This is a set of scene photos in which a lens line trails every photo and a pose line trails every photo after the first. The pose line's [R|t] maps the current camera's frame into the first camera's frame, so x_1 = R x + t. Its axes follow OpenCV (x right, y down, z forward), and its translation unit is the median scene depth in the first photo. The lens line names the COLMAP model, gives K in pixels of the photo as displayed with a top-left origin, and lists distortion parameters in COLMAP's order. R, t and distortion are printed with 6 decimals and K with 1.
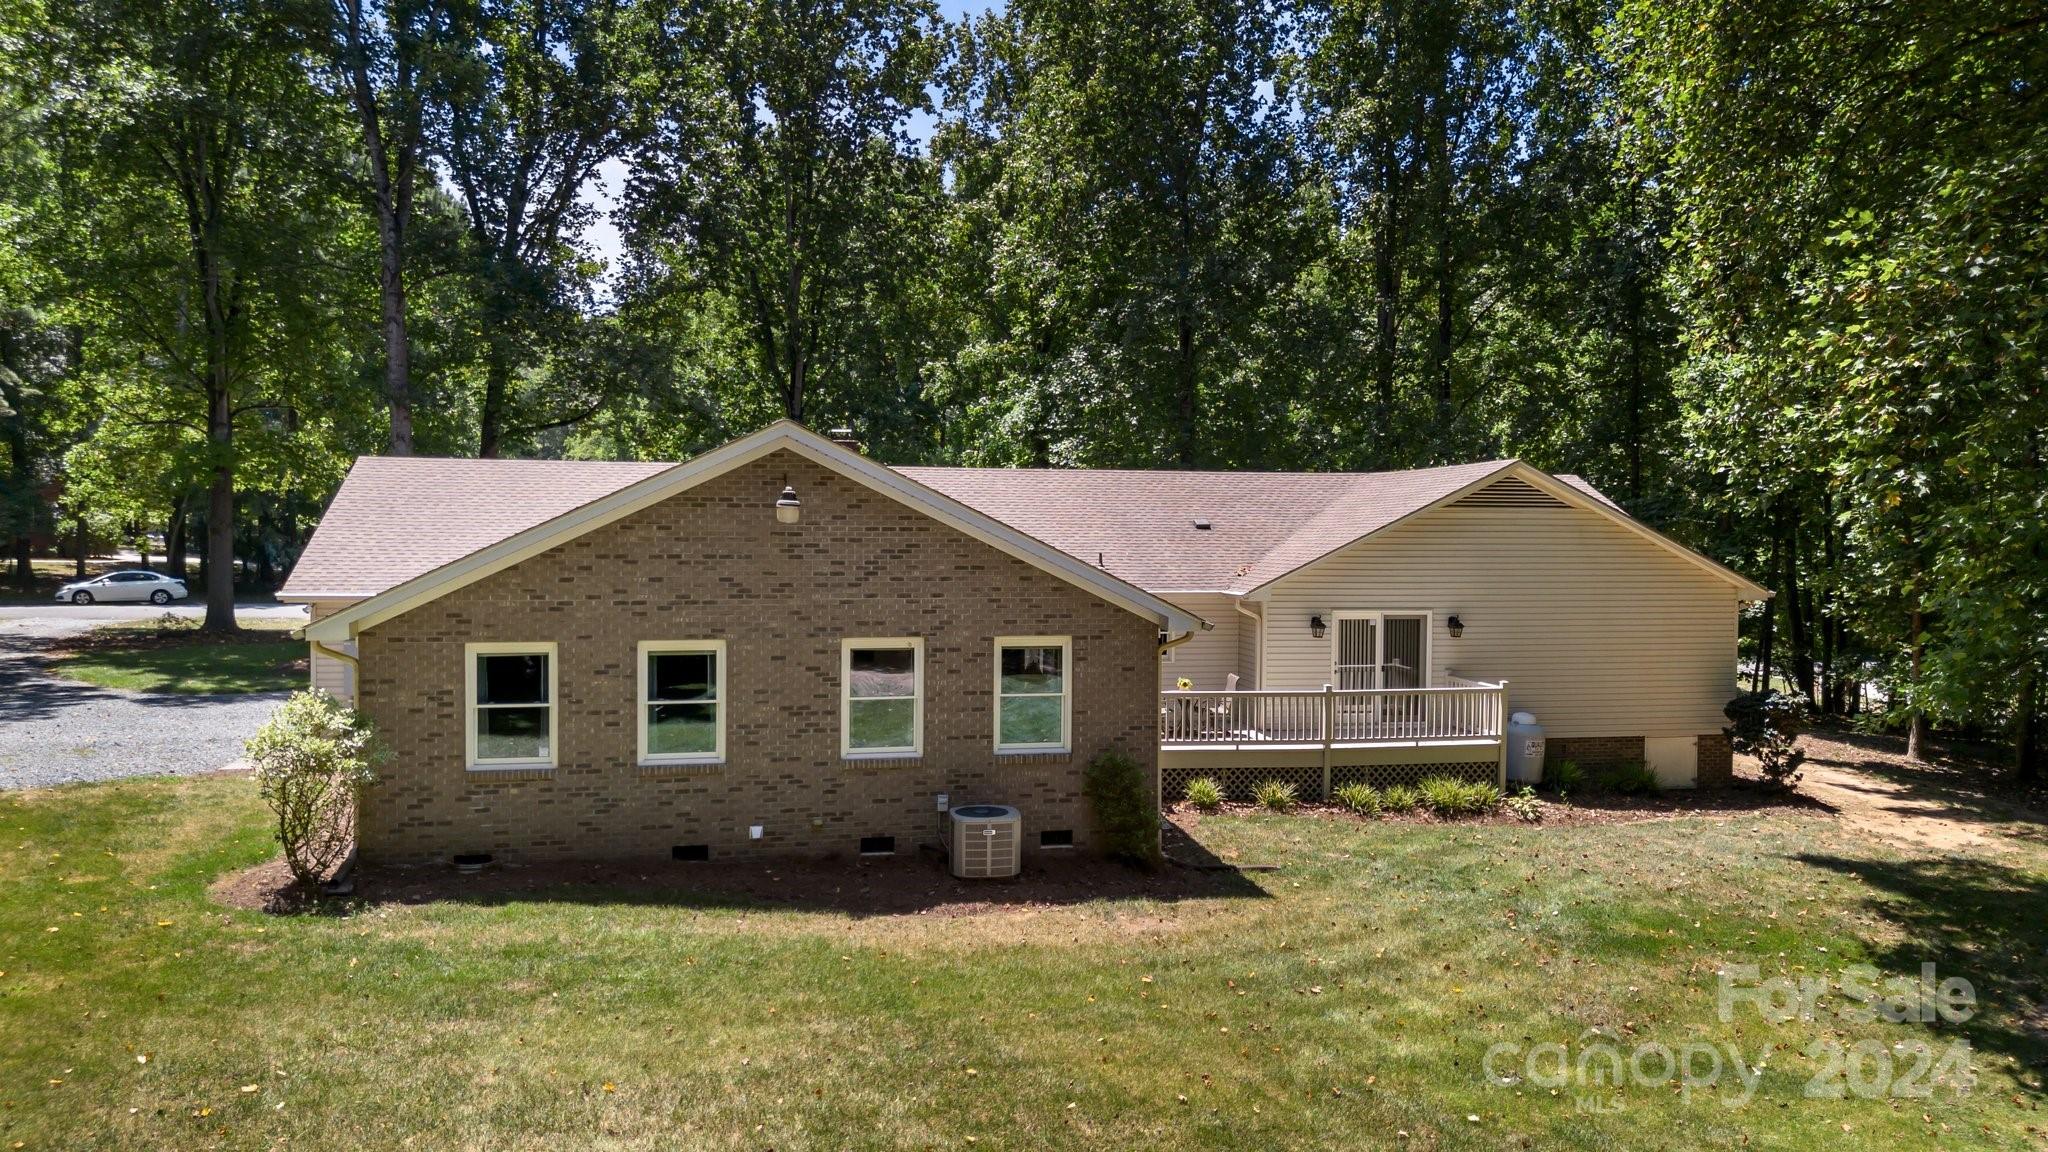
lens RADIAL K [[1412.8, 0, 1024.0], [0, 1412.8, 576.0], [0, 0, 1]] dist [0.091866, -0.103109]
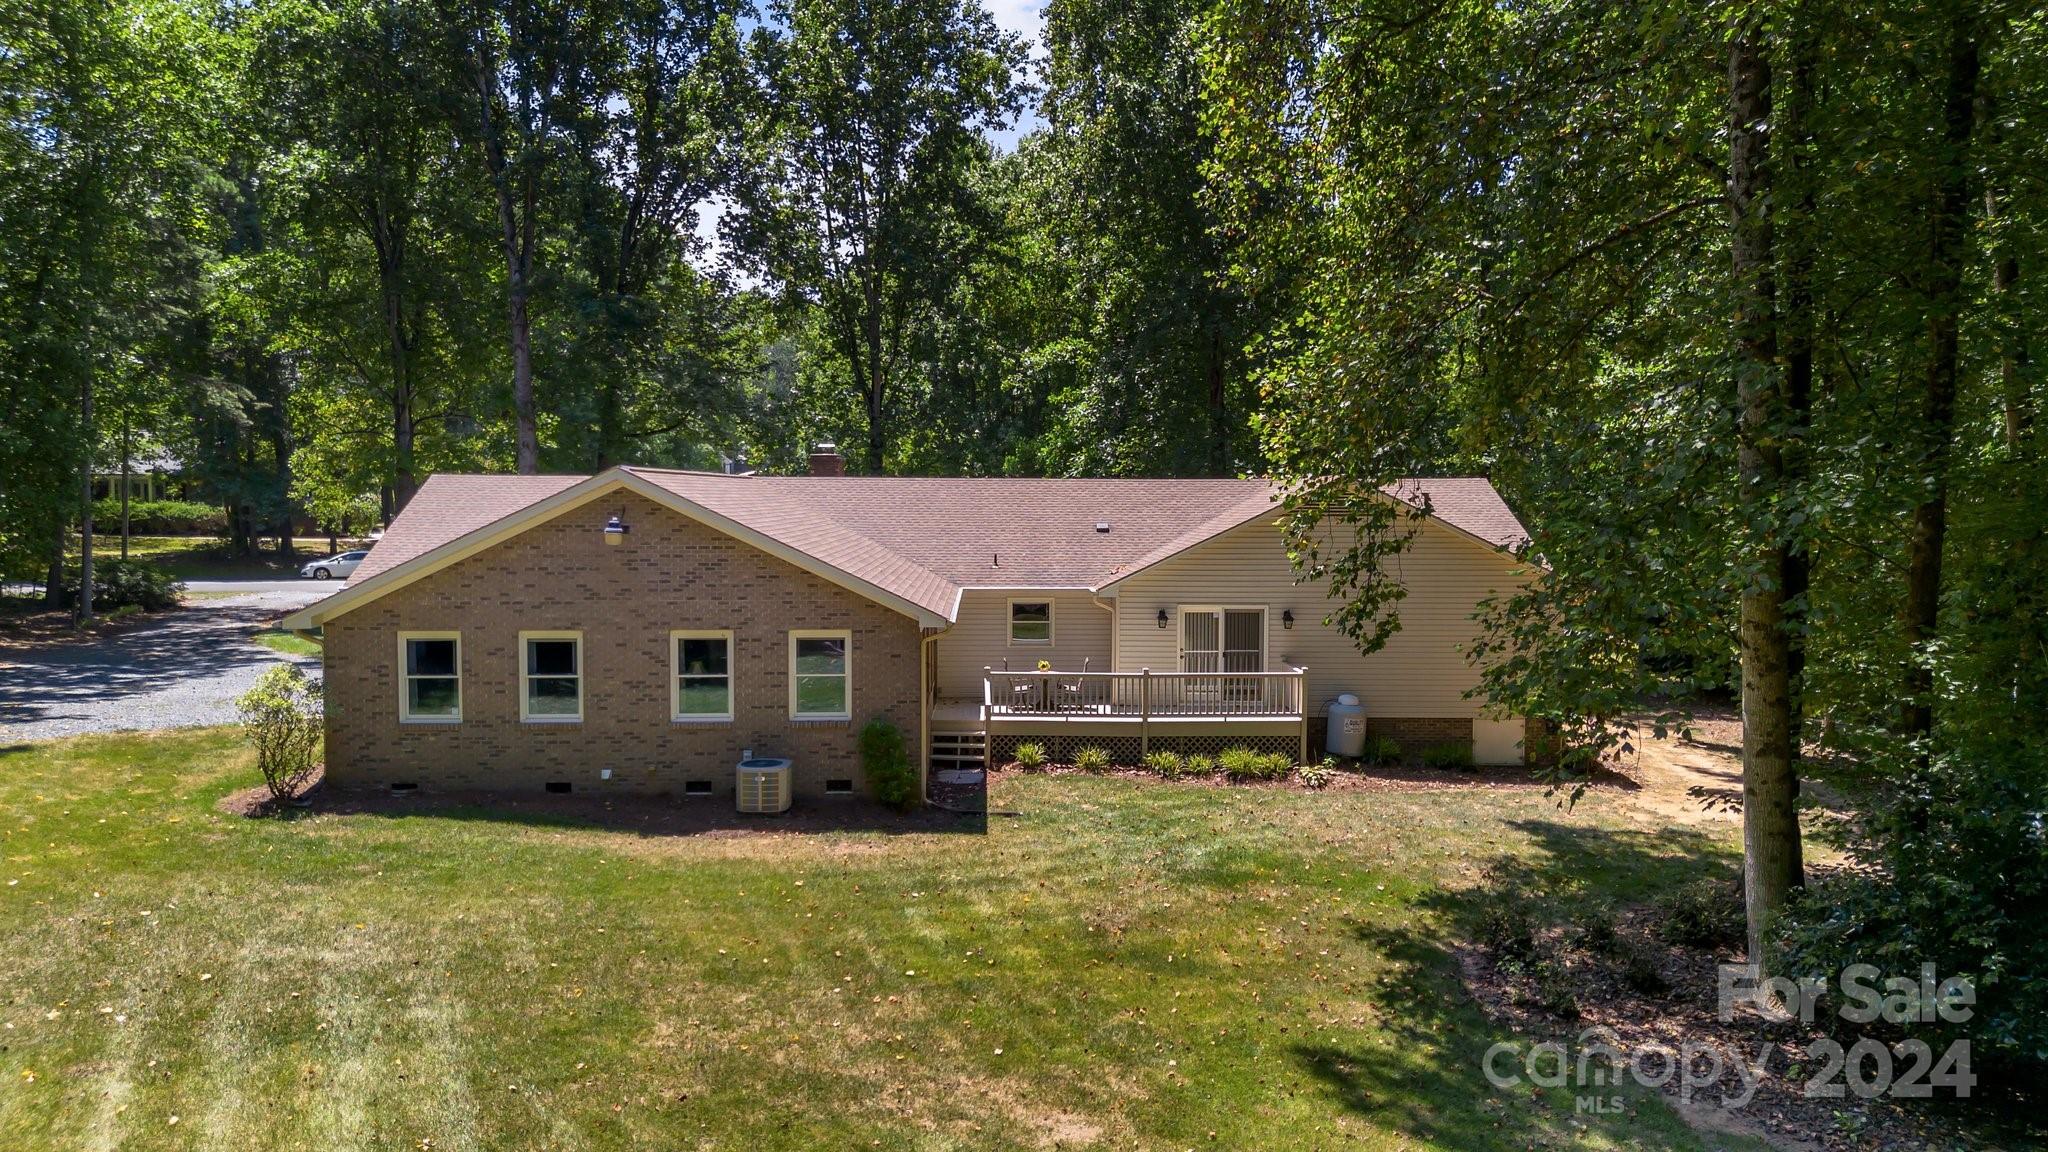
lens RADIAL K [[1412.8, 0, 1024.0], [0, 1412.8, 576.0], [0, 0, 1]] dist [0.091866, -0.103109]
pose [[0.985766, 0.005507, -0.168033, 0.419425], [-0.001822, 0.999755, 0.022078, -0.036518], [0.168114, -0.021457, 0.985534, -0.251950]]
